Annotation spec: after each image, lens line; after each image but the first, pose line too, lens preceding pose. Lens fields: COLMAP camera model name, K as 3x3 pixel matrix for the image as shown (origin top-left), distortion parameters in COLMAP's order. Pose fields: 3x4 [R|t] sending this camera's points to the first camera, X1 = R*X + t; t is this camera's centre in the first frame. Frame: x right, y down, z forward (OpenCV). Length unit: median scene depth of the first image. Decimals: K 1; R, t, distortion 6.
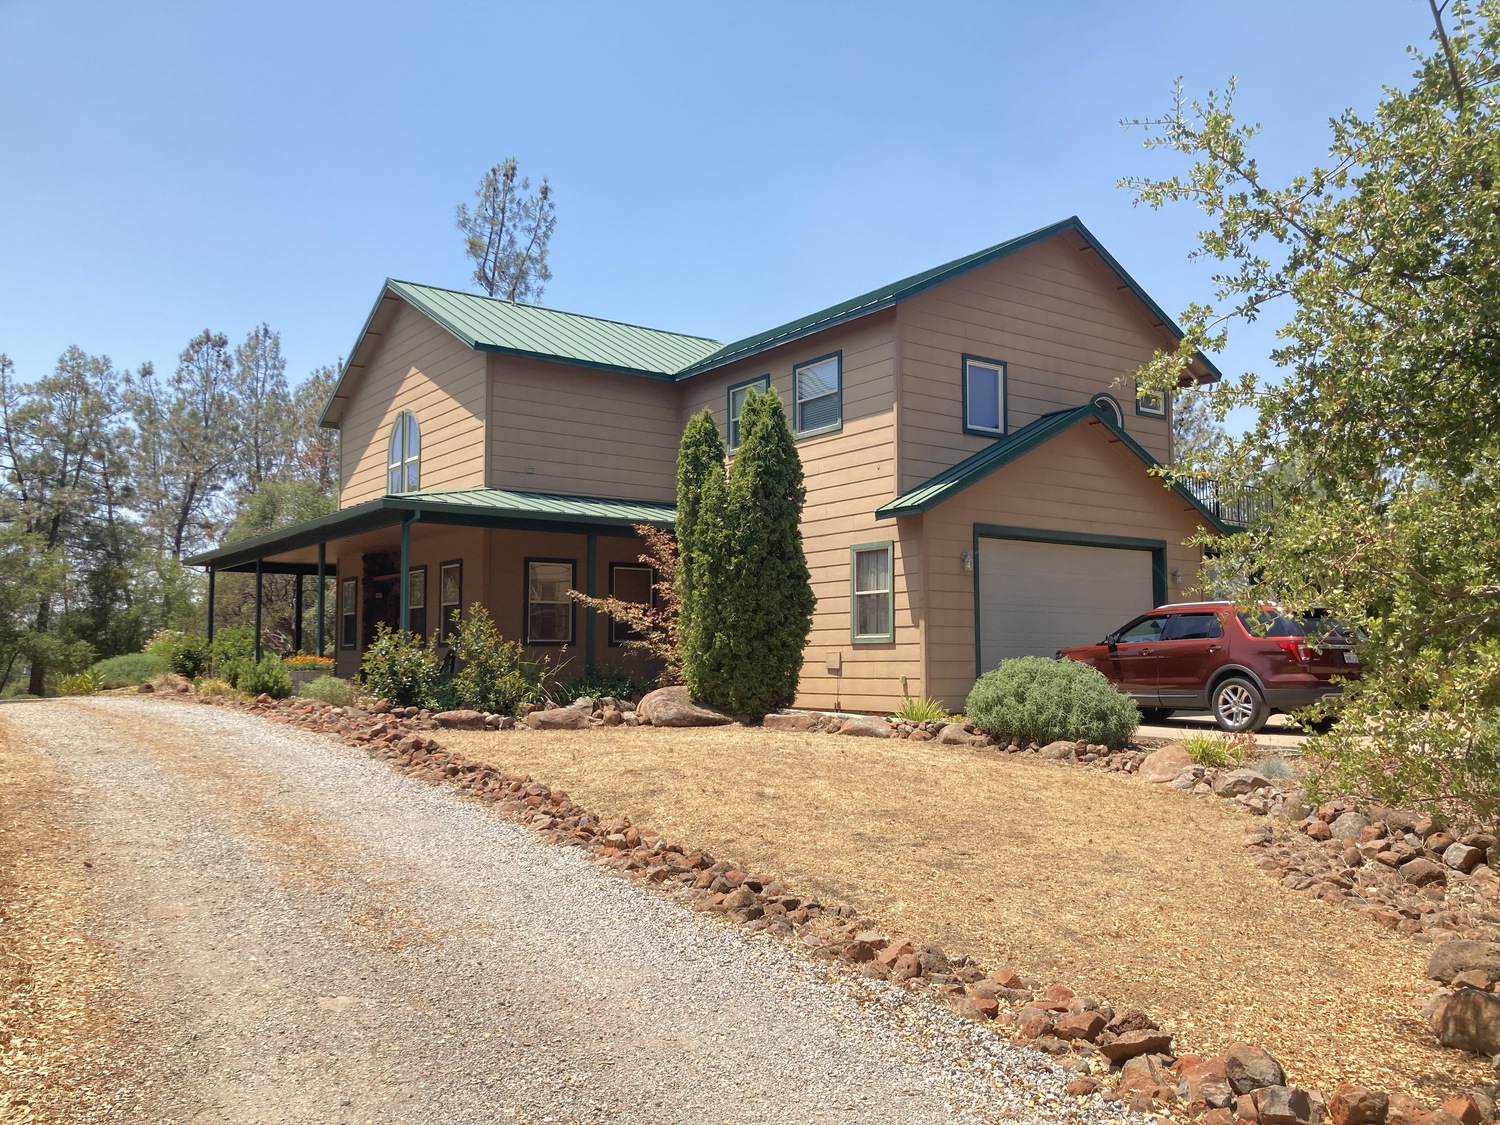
lens RADIAL K [[1213.2, 0, 751.2], [0, 1213.2, 593.1], [0, 0, 1]] dist [0.023446, 0.002914]
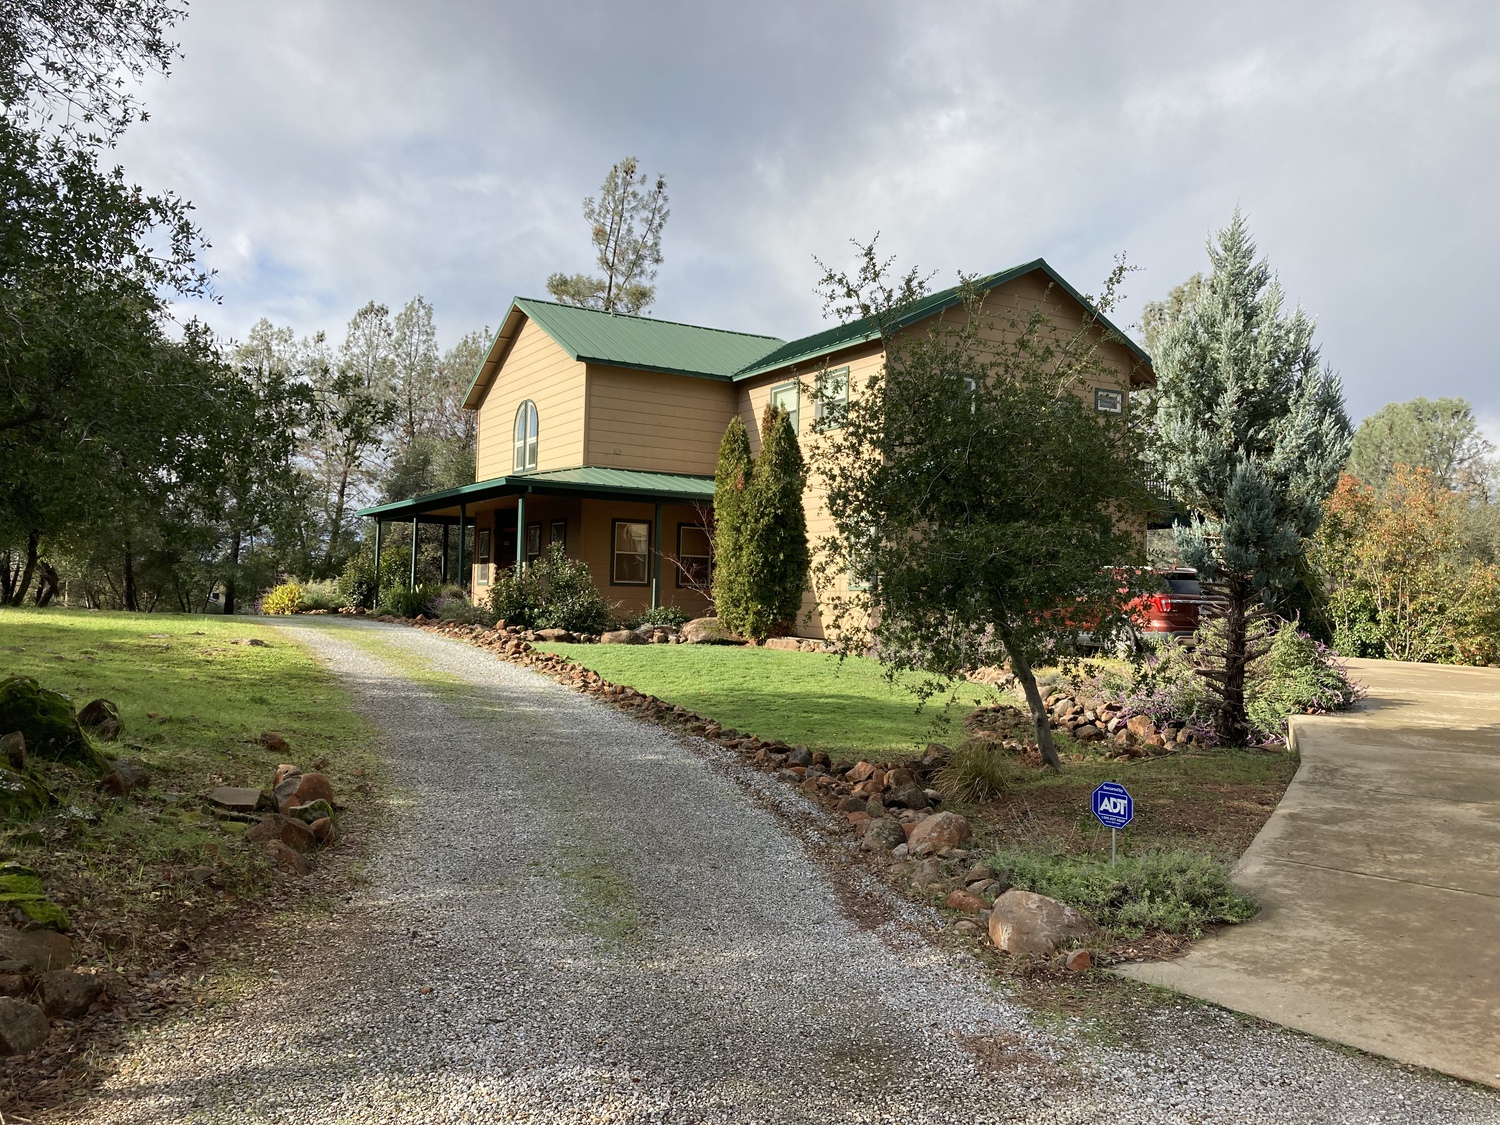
lens RADIAL K [[1231.9, 0, 756.0], [0, 1231.9, 571.1], [0, 0, 1]] dist [0.008226, -0.006136]
pose [[0.993962, 0.023660, -0.107140, 0.112961], [-0.020627, 0.999357, 0.029326, -0.014651], [0.107765, -0.026939, 0.993811, -0.312457]]
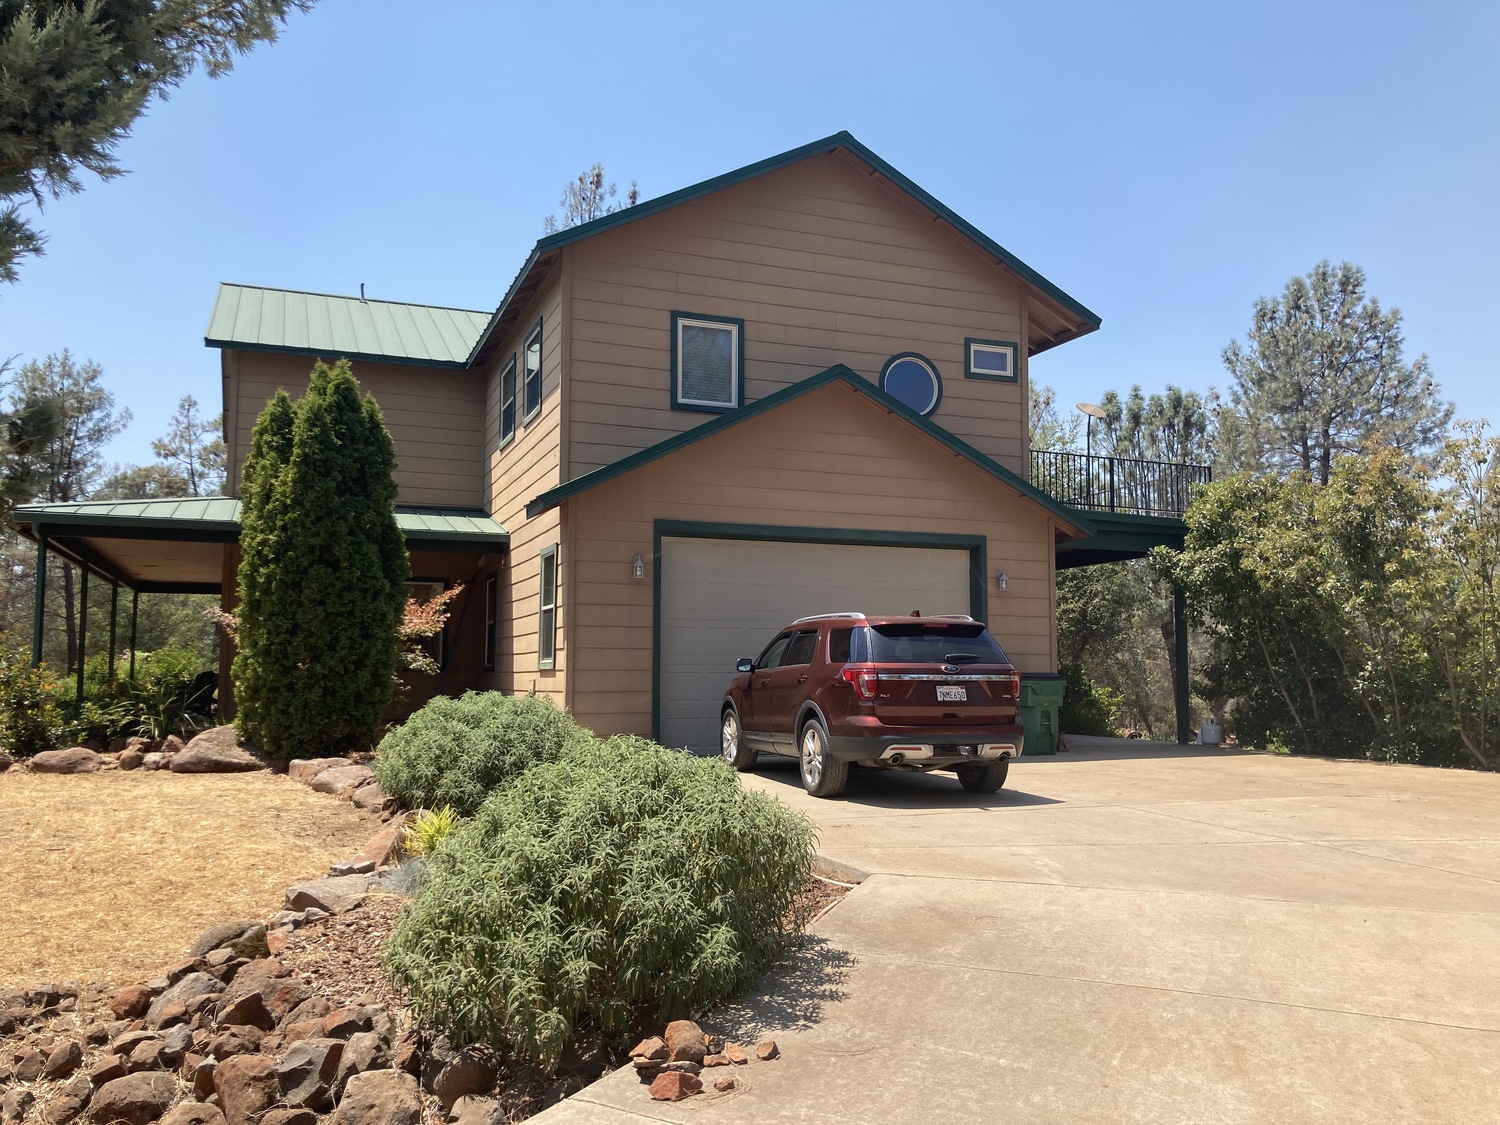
lens RADIAL K [[1231.9, 0, 756.0], [0, 1231.9, 571.1], [0, 0, 1]] dist [0.008226, -0.006136]
pose [[0.970549, -0.019417, -0.240119, 0.387002], [0.012030, 0.999409, -0.032191, 0.003094], [0.240602, 0.028355, 0.970210, 0.201483]]
